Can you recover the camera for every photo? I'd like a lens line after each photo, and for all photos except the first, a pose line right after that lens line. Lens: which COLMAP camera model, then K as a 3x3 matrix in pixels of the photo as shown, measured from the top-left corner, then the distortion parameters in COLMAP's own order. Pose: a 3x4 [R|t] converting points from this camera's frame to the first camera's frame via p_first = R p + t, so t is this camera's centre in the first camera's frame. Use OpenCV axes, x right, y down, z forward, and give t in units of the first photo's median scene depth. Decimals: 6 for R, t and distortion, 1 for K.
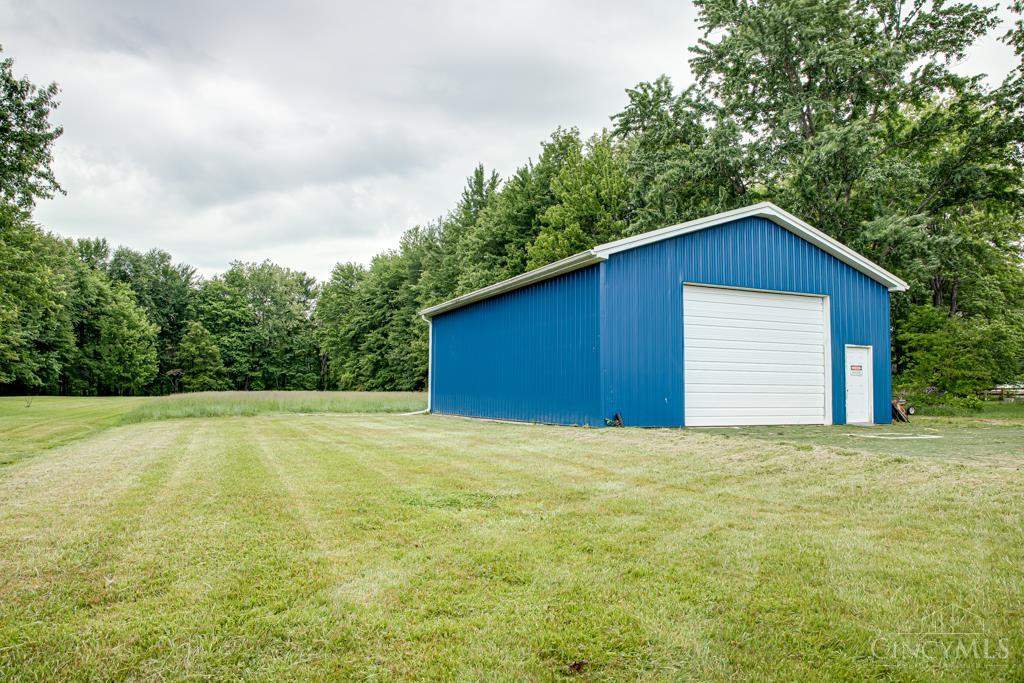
lens RADIAL K [[739.1, 0, 512.0], [0, 739.1, 341.5], [0, 0, 1]] dist [-0.046935, -0.002813]
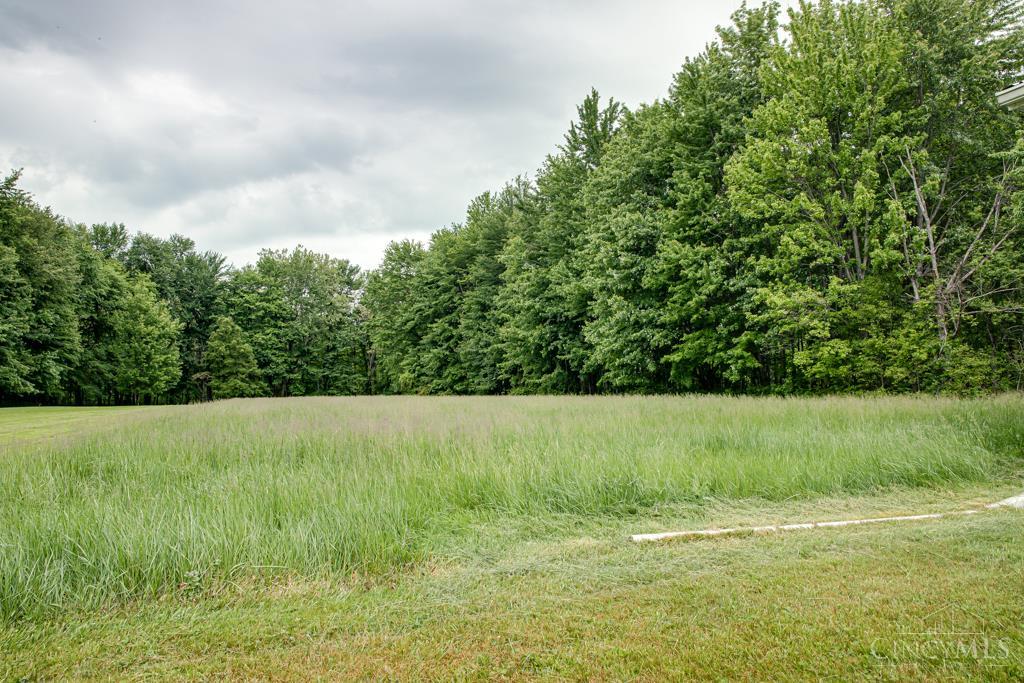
lens RADIAL K [[700.3, 0, 511.3], [0, 700.3, 322.5], [0, 0, 1]] dist [-0.061986, 0.000236]
pose [[0.999489, -0.021510, -0.023629, -0.079534], [0.020800, 0.999336, -0.029916, 0.012140], [0.024257, 0.029409, 0.999273, 0.202578]]
